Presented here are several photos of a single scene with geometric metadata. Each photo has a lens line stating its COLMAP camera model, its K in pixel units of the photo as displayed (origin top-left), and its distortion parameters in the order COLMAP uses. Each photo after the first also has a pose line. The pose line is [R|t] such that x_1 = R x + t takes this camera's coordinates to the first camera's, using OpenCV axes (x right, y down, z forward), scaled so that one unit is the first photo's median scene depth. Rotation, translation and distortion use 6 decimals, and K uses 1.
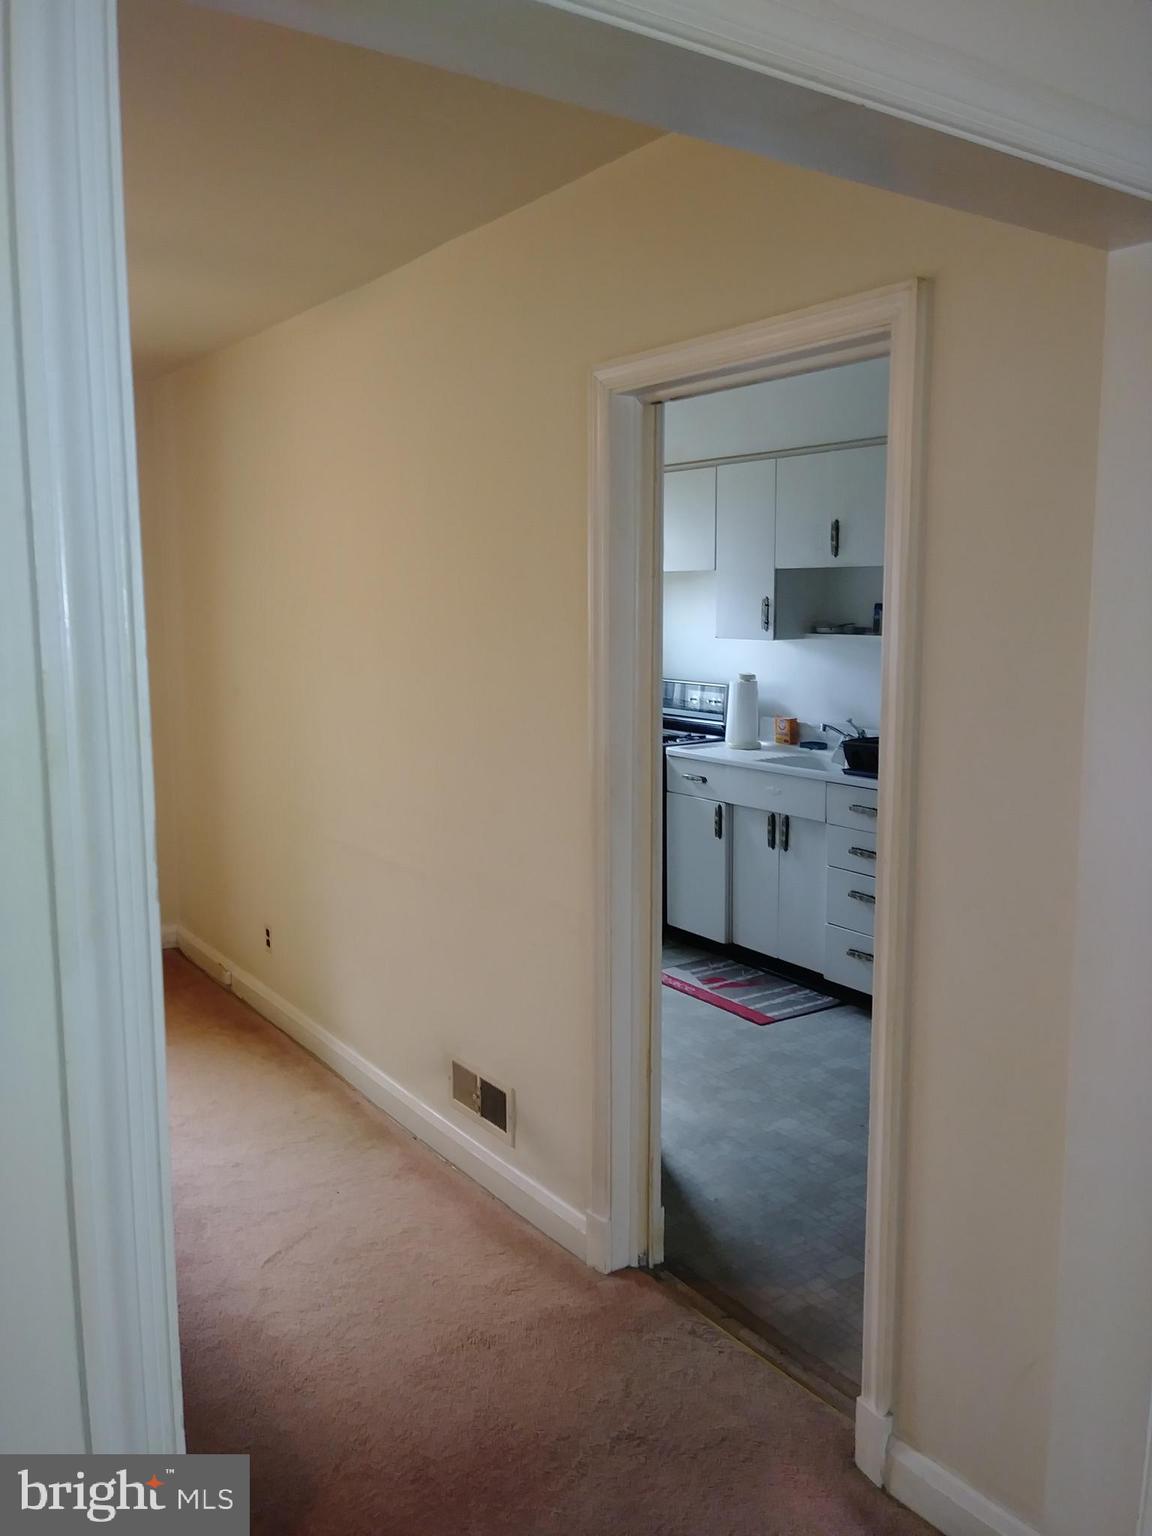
lens RADIAL K [[1233.2, 0, 583.0], [0, 1233.2, 756.2], [0, 0, 1]] dist [0.035240, -0.078063]
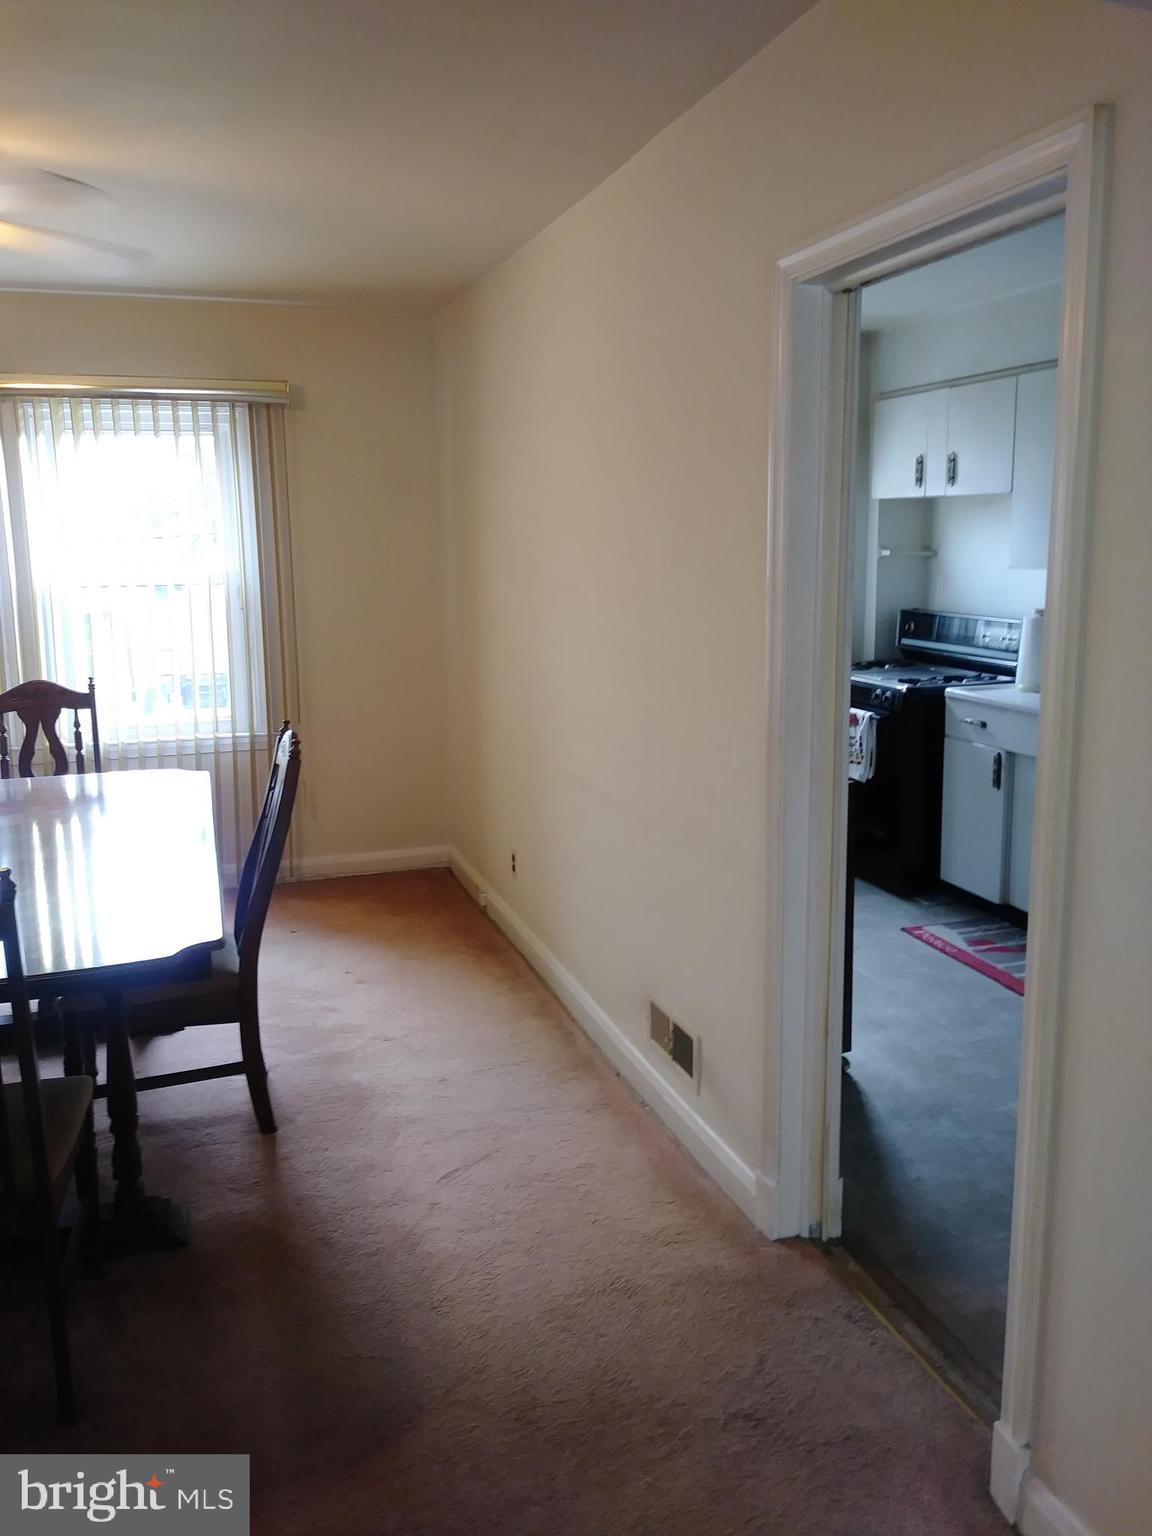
lens RADIAL K [[1233.2, 0, 587.0], [0, 1233.2, 754.7], [0, 0, 1]] dist [0.035240, -0.078063]
pose [[0.960561, 0.042626, -0.274784, 0.124963], [-0.029638, 0.998246, 0.051249, 0.005998], [0.276487, -0.041083, 0.960139, 0.072052]]
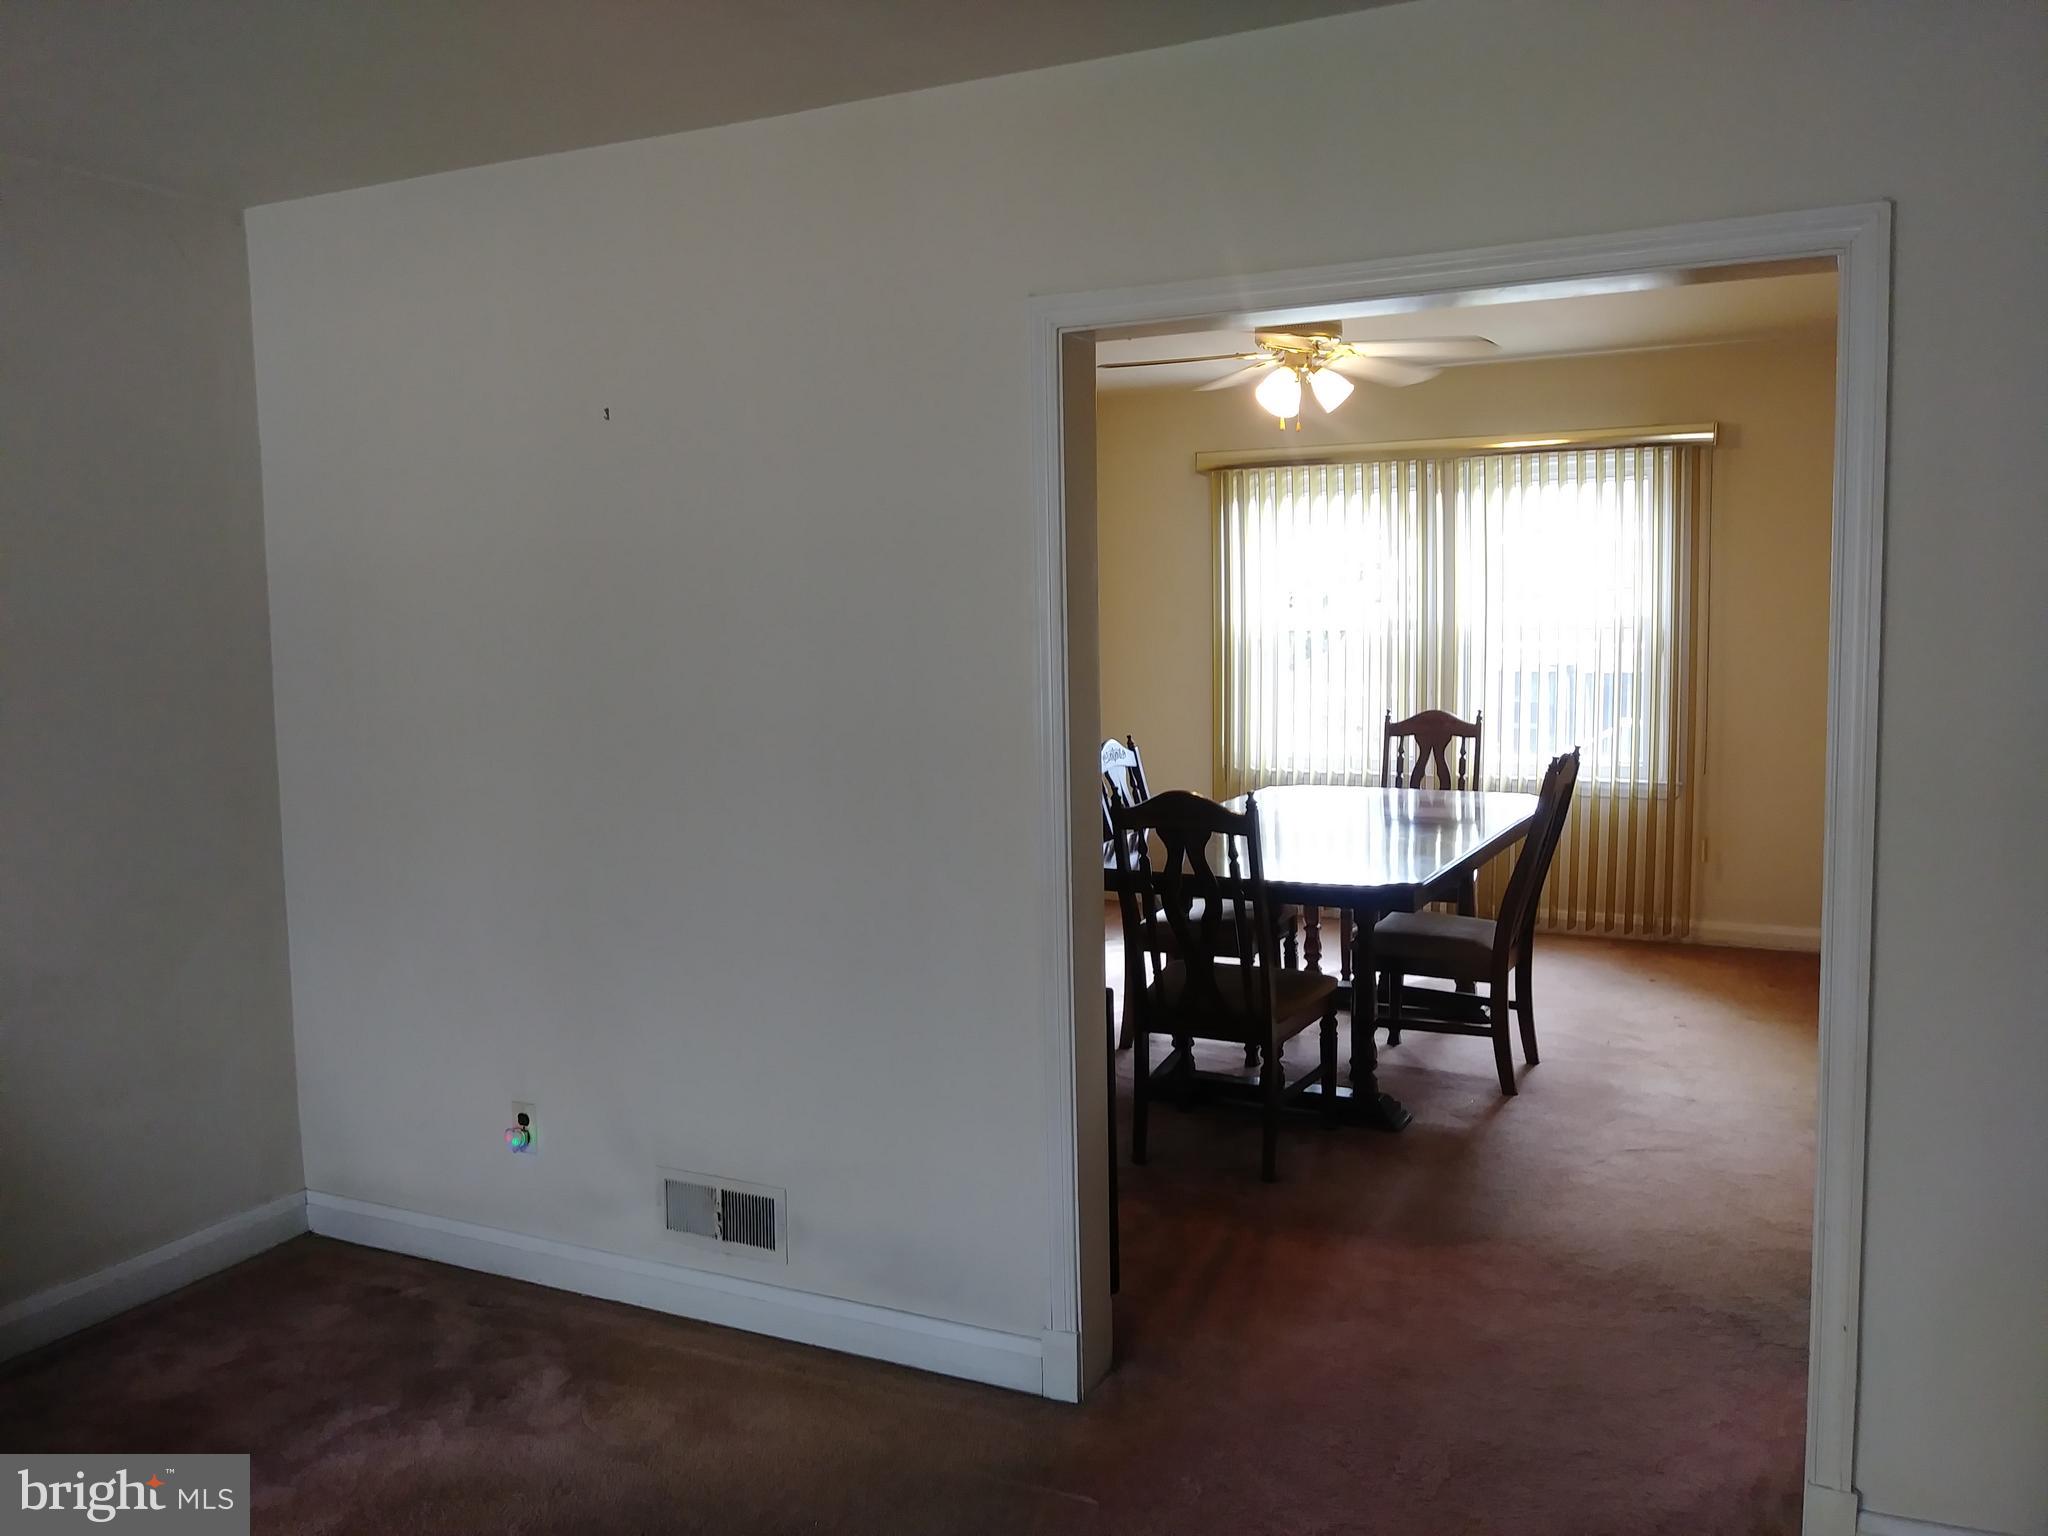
lens RADIAL K [[1644.3, 0, 1013.6], [0, 1644.3, 741.6], [0, 0, 1]] dist [0.035240, -0.078063]
pose [[0.469677, 0.072864, -0.879826, 0.798702], [-0.097547, 0.994769, 0.030310, 0.044845], [0.877433, 0.071588, 0.474328, -0.242442]]
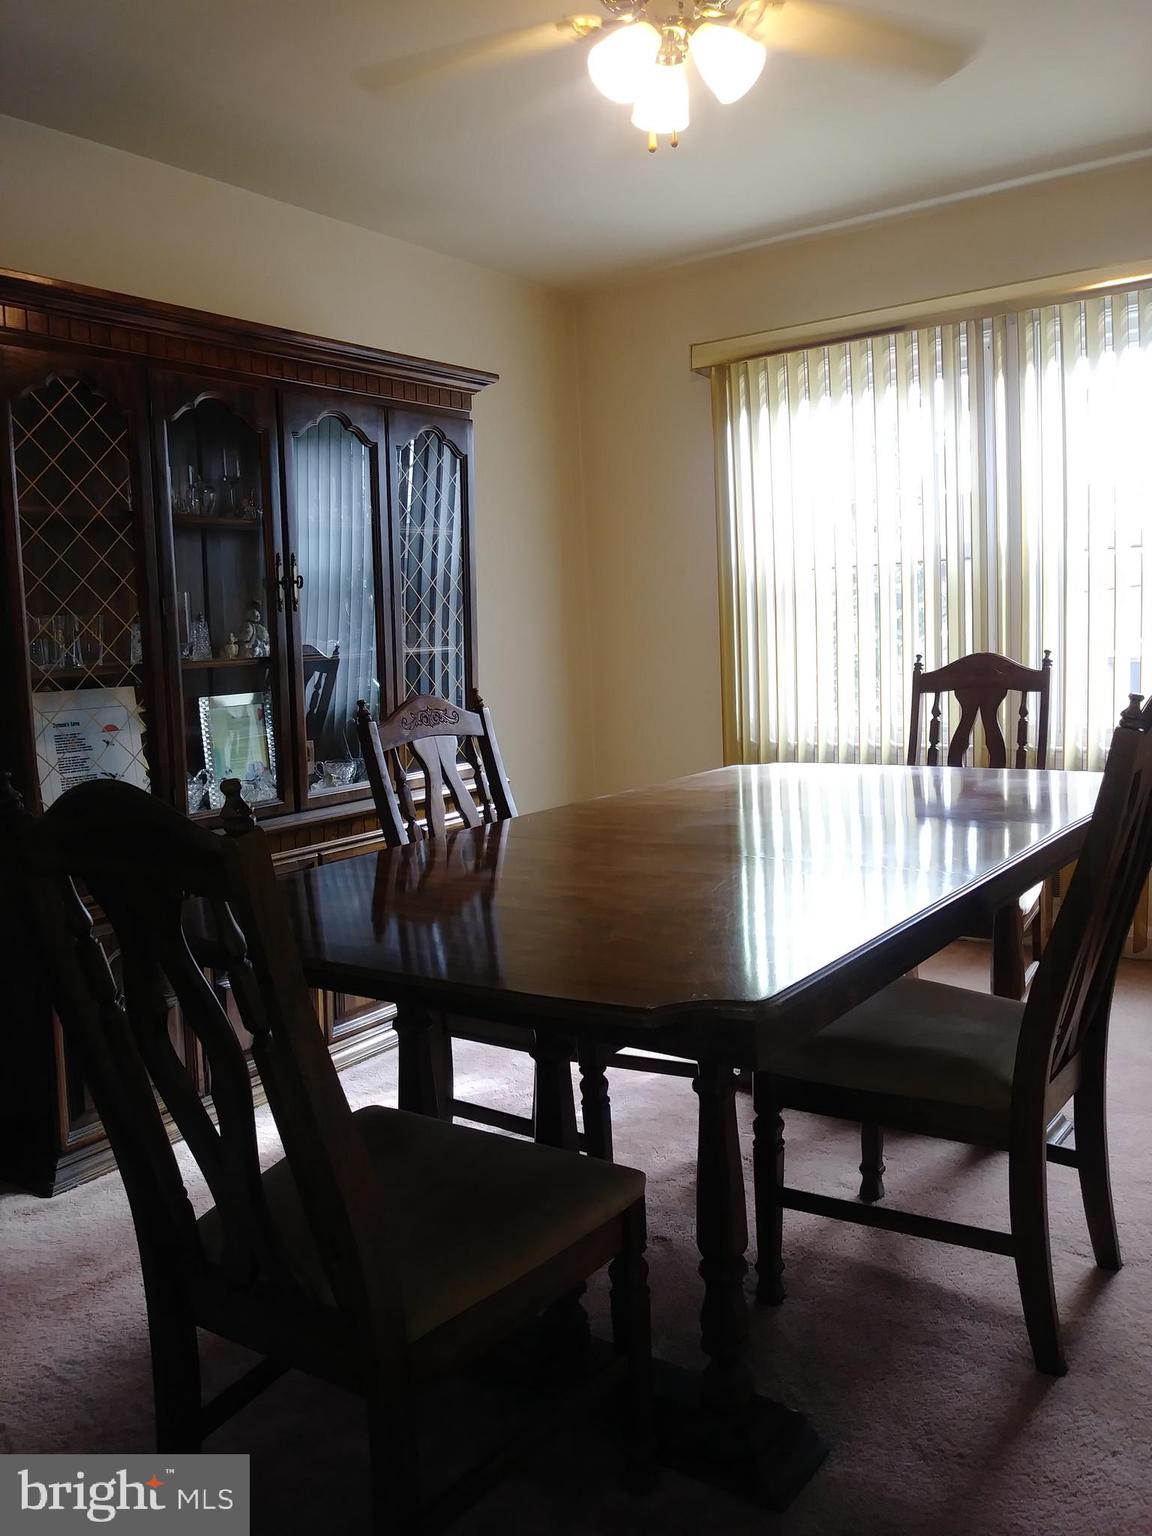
lens RADIAL K [[1233.2, 0, 586.9], [0, 1233.2, 747.0], [0, 0, 1]] dist [0.035240, -0.078063]
pose [[0.349273, 0.079380, -0.933653, 0.051258], [-0.079329, 0.995333, 0.054947, 0.069026], [0.933657, 0.054874, 0.353940, 0.577176]]
